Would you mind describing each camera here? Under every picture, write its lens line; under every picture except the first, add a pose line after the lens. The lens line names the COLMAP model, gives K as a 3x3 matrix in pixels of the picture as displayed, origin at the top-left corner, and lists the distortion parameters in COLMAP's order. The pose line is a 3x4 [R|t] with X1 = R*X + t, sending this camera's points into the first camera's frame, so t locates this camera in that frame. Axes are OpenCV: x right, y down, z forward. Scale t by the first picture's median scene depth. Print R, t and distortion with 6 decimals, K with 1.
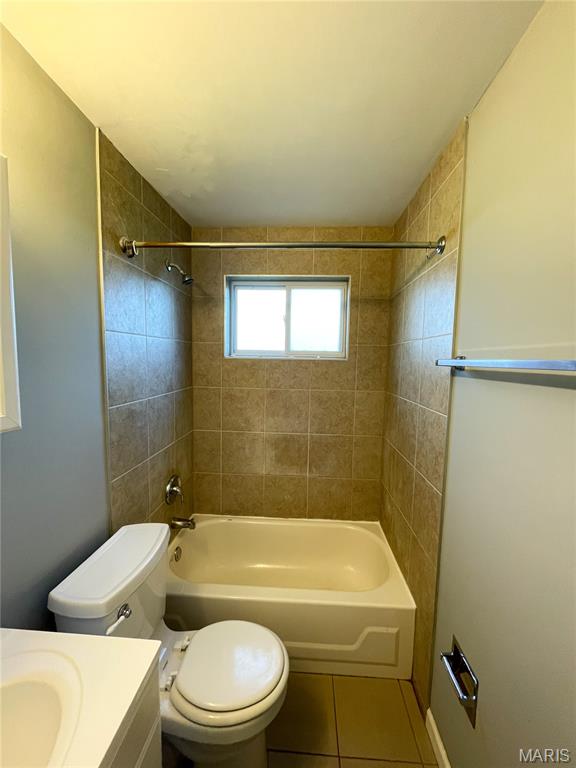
lens RADIAL K [[310.6, 0, 288.7], [0, 310.6, 385.0], [0, 0, 1]] dist [-0.002108, -0.000672]
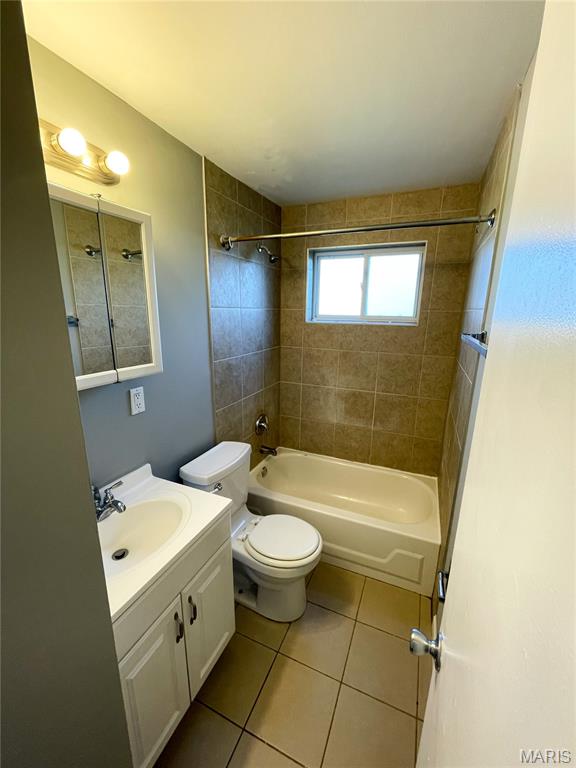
lens RADIAL K [[310.6, 0, 288.5], [0, 310.6, 384.8], [0, 0, 1]] dist [-0.002108, -0.000672]
pose [[0.938330, 0.074608, -0.337595, 0.167819], [-0.026702, 0.989161, 0.144387, -0.025523], [0.344708, -0.126468, 0.930152, -0.166943]]
